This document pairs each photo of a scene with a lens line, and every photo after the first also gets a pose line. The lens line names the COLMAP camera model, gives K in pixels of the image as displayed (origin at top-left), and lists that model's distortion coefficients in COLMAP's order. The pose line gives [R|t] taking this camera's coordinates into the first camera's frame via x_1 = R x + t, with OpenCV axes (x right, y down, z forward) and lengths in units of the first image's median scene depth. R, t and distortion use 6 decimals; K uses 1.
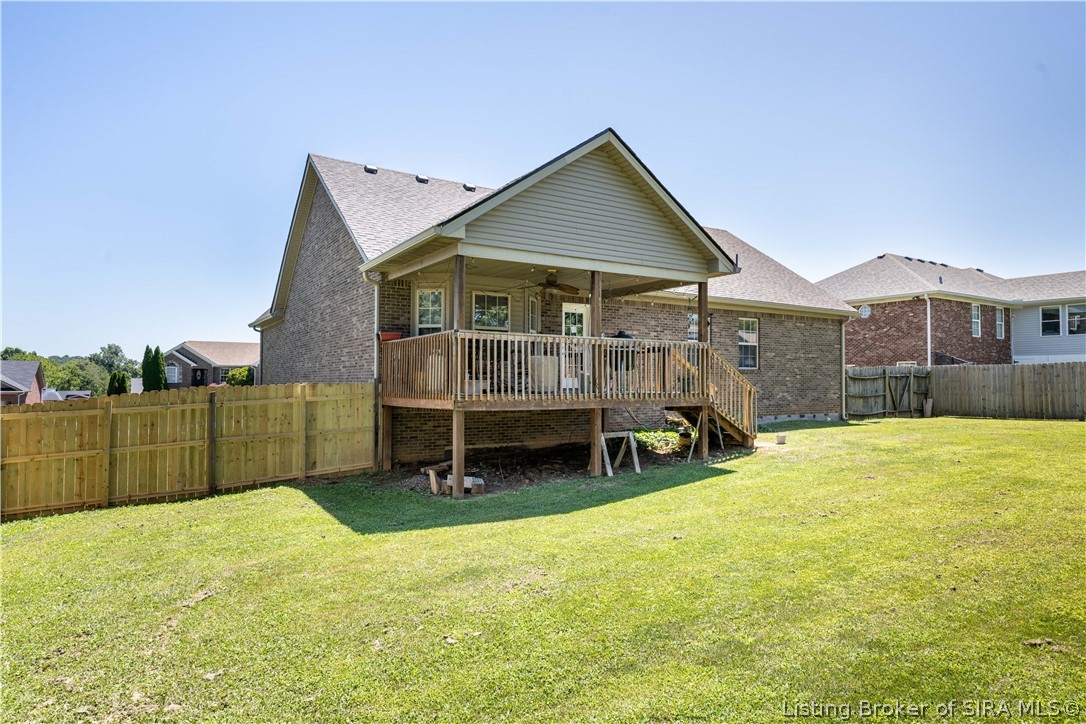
lens RADIAL K [[632.5, 0, 542.8], [0, 632.5, 363.3], [0, 0, 1]] dist [-0.005846, -0.001167]
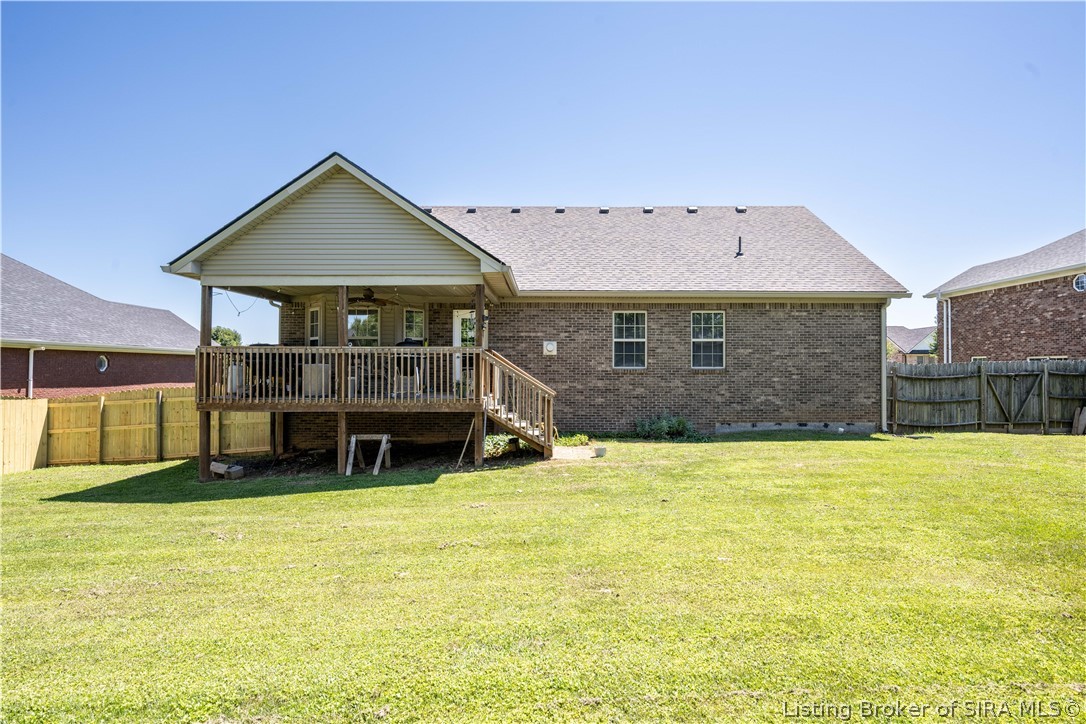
lens RADIAL K [[557.0, 0, 544.8], [0, 557.0, 364.7], [0, 0, 1]] dist [-0.002360, 0.000268]
pose [[0.854737, -0.008539, -0.518991, 0.616352], [0.017075, 0.999786, 0.011672, -0.010723], [0.518780, -0.018838, 0.854700, 0.253658]]
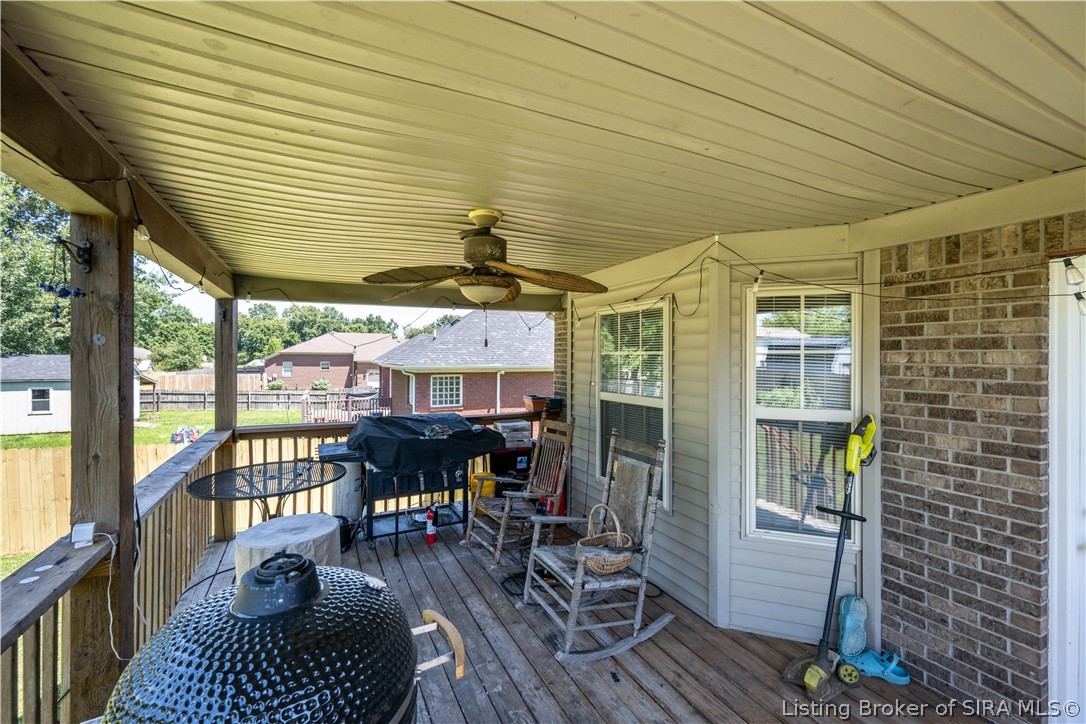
lens RADIAL K [[468.7, 0, 539.6], [0, 468.7, 358.8], [0, 0, 1]] dist [-0.001320, -0.000343]
pose [[-0.082112, -0.001804, -0.996621, 0.164346], [0.023147, 0.999725, -0.003717, -0.067258], [0.996354, -0.023374, -0.082048, 0.815784]]
